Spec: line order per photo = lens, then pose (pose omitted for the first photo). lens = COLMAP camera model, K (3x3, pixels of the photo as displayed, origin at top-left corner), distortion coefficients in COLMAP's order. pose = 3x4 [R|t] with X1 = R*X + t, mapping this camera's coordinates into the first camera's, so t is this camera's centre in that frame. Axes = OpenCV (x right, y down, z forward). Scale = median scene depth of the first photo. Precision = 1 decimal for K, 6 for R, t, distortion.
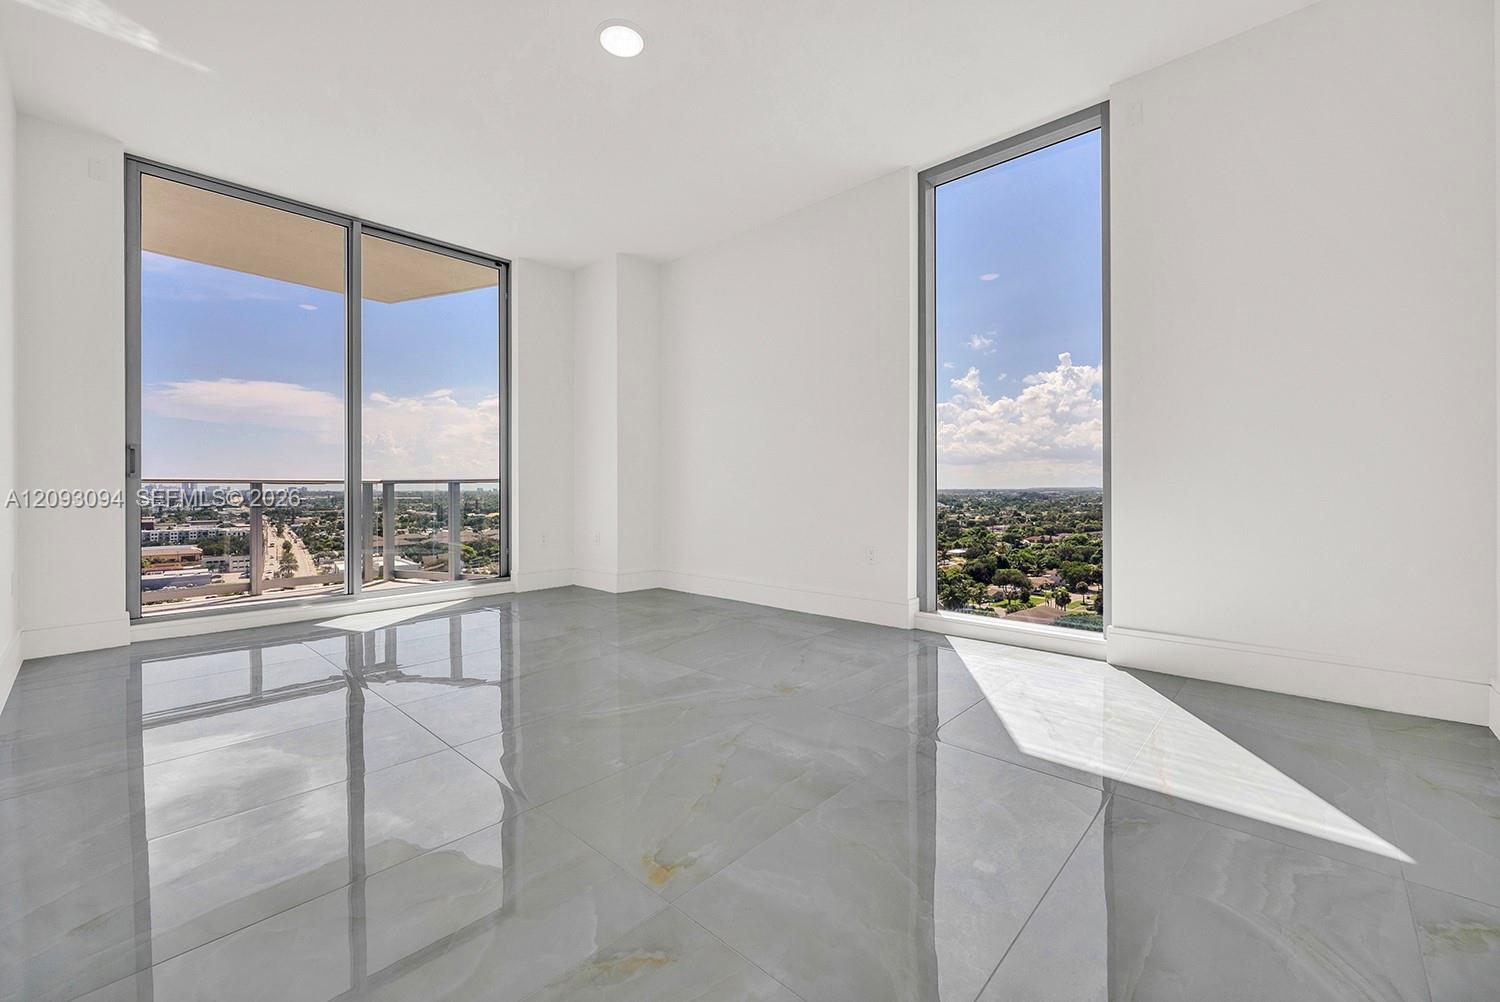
lens RADIAL K [[611.3, 0, 748.0], [0, 611.3, 492.7], [0, 0, 1]] dist [-0.000954, -0.000333]
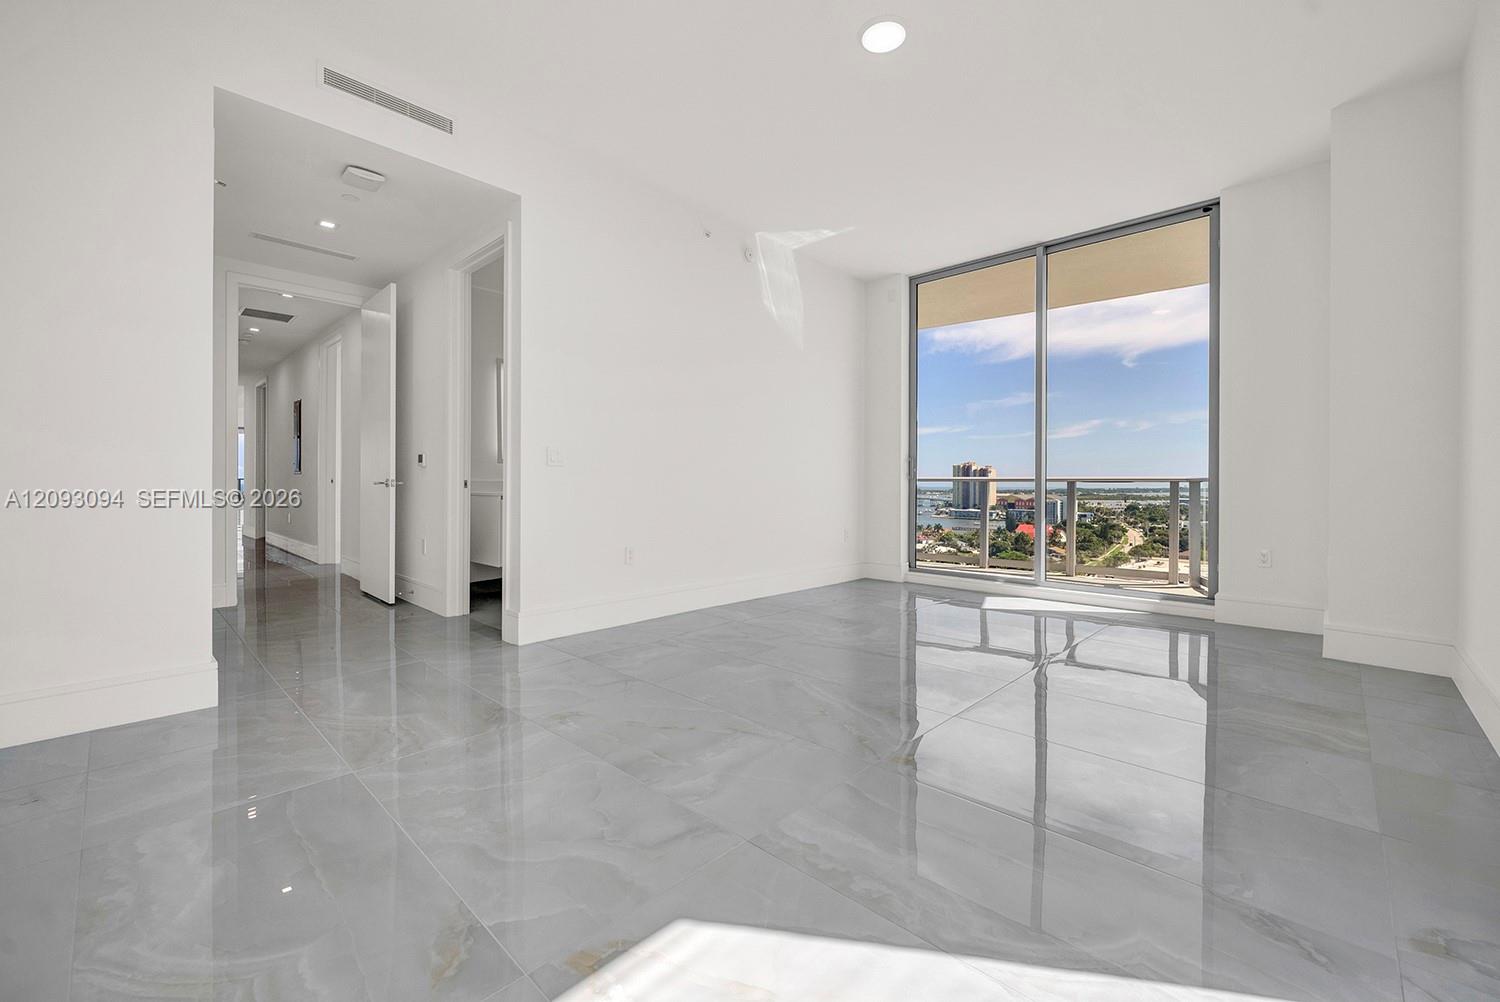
lens RADIAL K [[577.4, 0, 714.5], [0, 577.4, 485.1], [0, 0, 1]] dist [-0.000651, 0.000058]
pose [[-0.014656, 0.005134, -0.999879, 0.500003], [-0.011667, 0.999918, 0.005305, -0.009843], [0.999825, 0.011744, -0.014595, 0.503093]]
